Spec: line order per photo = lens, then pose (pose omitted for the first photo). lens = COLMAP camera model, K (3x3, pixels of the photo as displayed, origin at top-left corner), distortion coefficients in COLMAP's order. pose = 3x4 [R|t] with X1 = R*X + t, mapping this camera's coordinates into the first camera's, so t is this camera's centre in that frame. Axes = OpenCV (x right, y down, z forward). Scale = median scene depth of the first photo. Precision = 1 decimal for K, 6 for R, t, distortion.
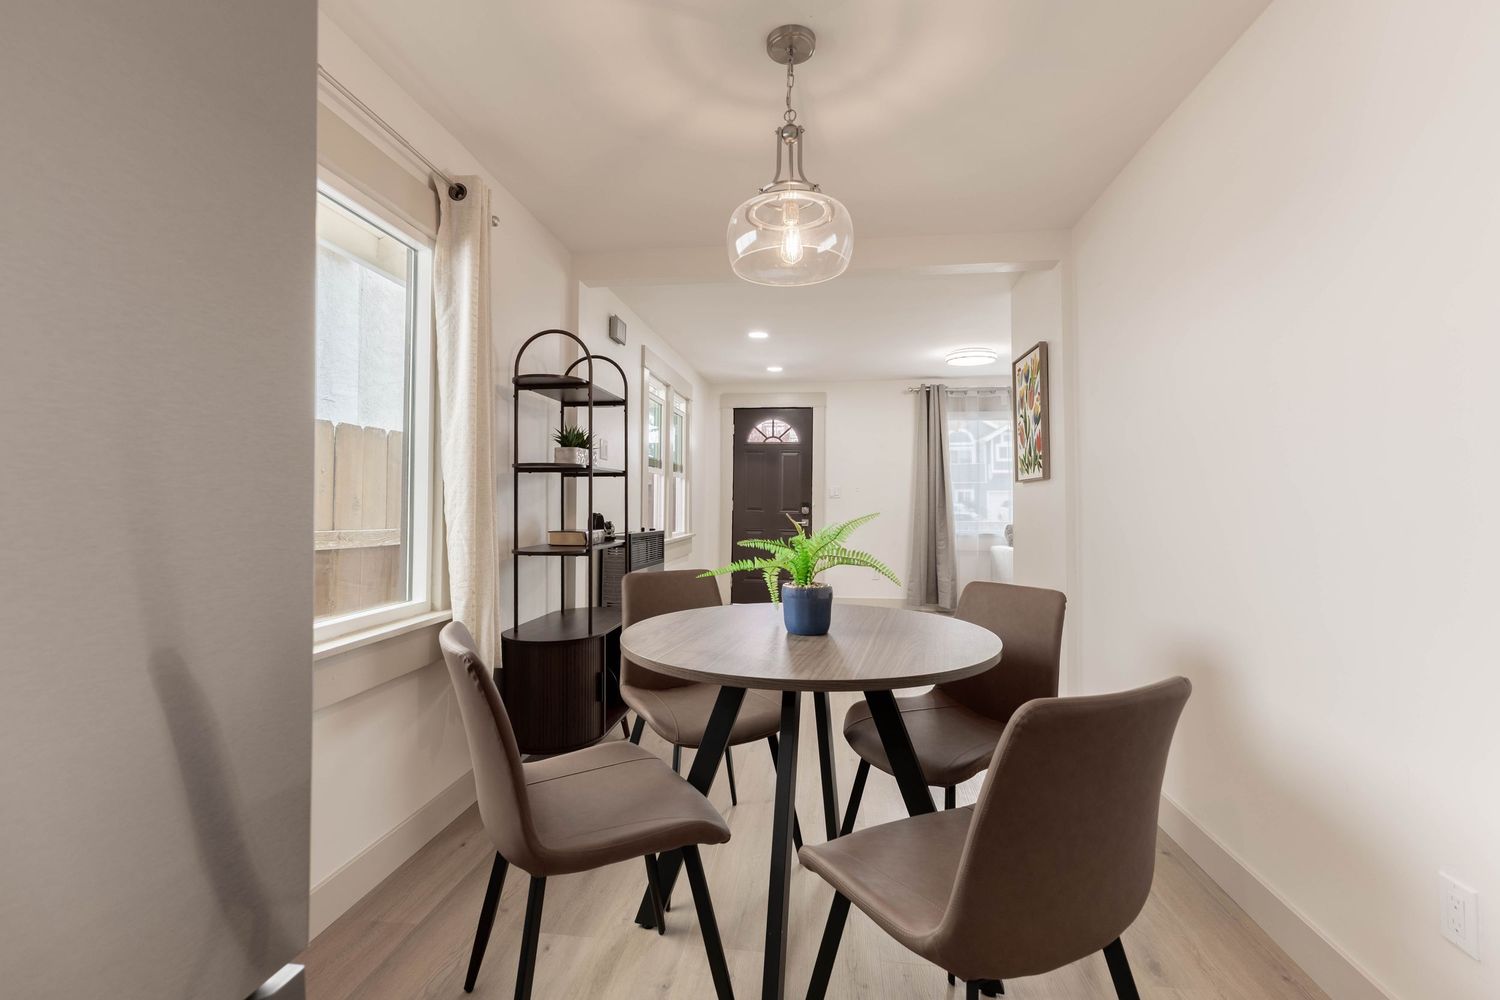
lens RADIAL K [[660.3, 0, 746.0], [0, 660.3, 482.3], [0, 0, 1]] dist [0.007588, -0.000047]
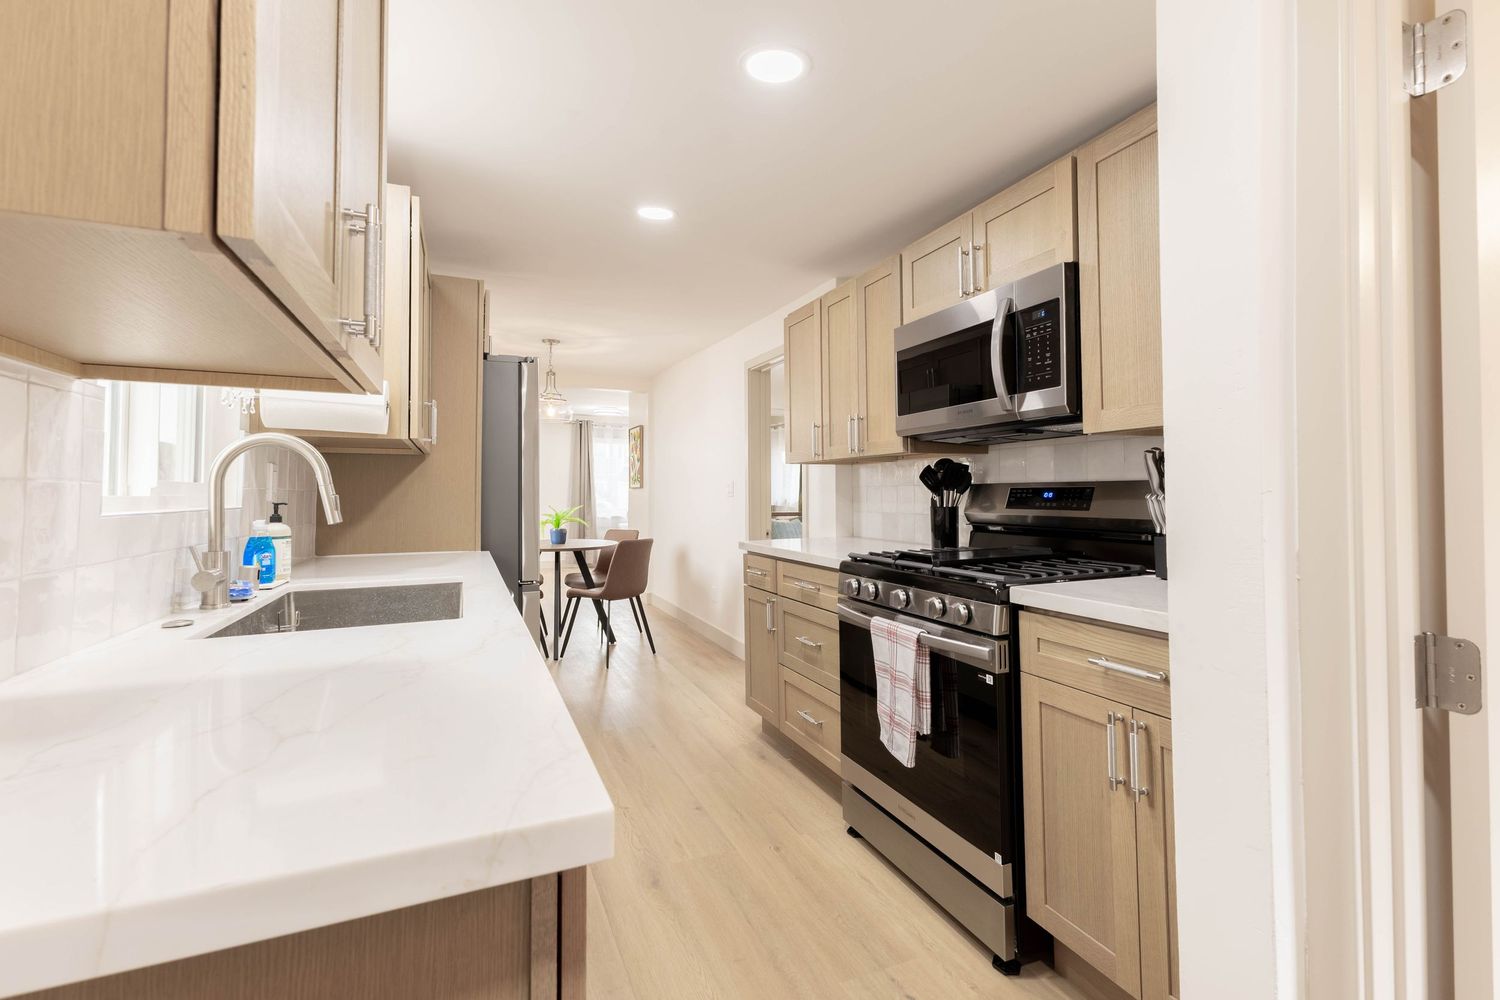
lens RADIAL K [[665.4, 0, 742.8], [0, 665.4, 479.6], [0, 0, 1]] dist [0.010594, -0.000745]
pose [[0.860902, 0.009406, 0.508684, -0.366665], [-0.016073, 0.999833, 0.008714, -0.055636], [-0.508517, -0.015678, 0.860909, -1.034559]]
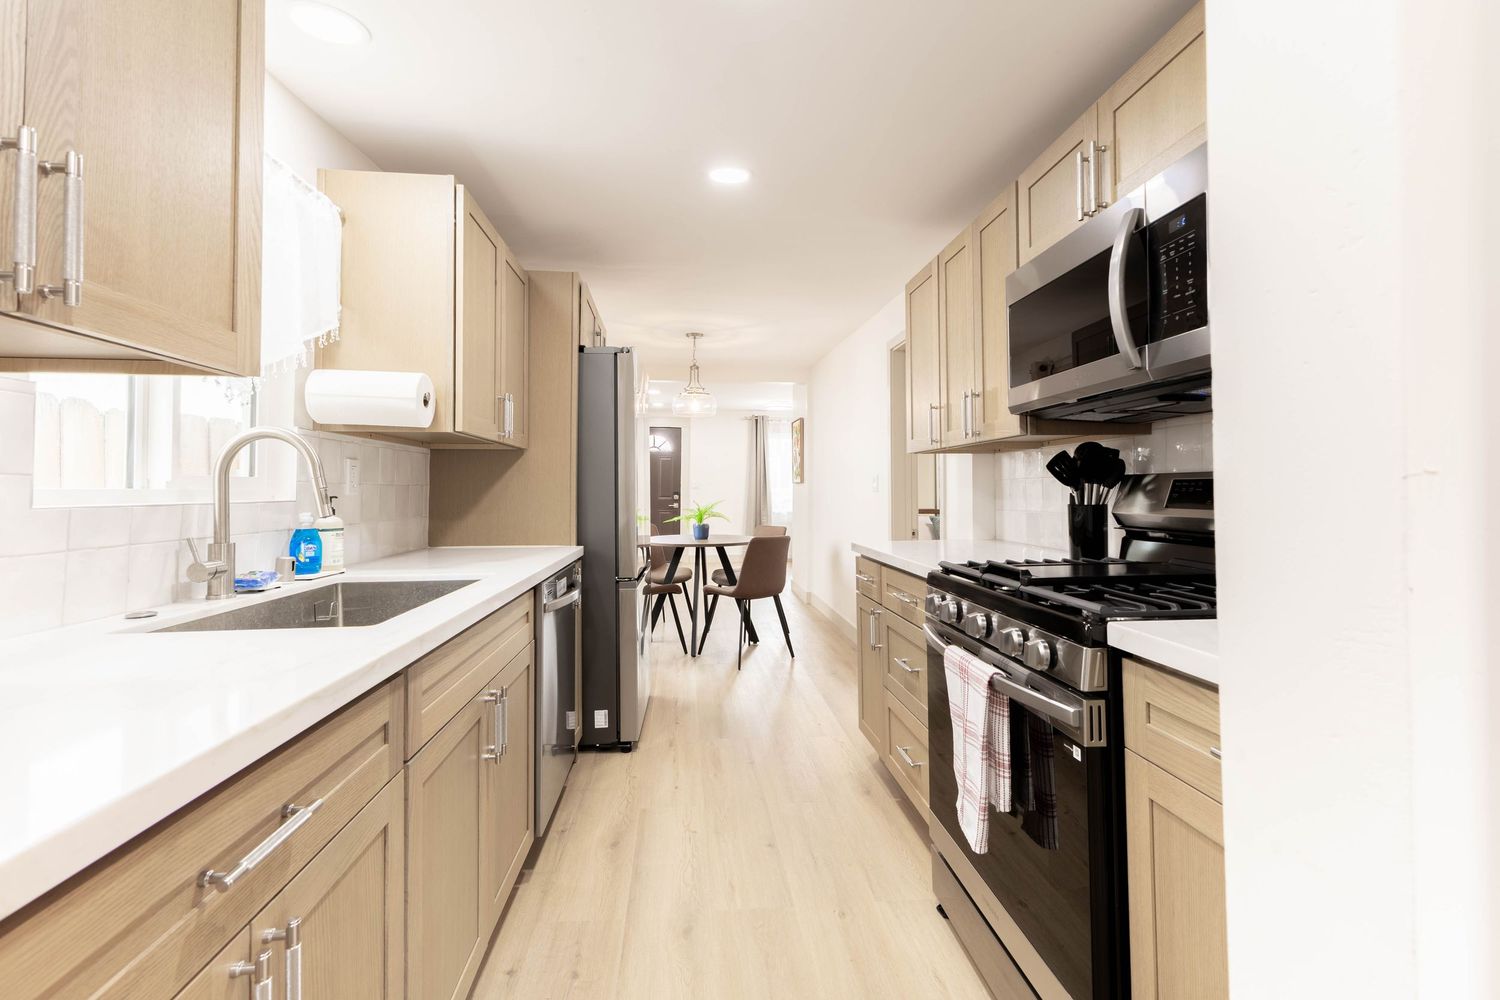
lens RADIAL K [[665.4, 0, 742.8], [0, 665.4, 479.6], [0, 0, 1]] dist [0.010594, -0.000745]
pose [[0.974824, 0.002174, 0.222967, -0.198374], [-0.006523, 0.999803, 0.018769, -0.052566], [-0.222882, -0.019751, 0.974645, -0.998134]]
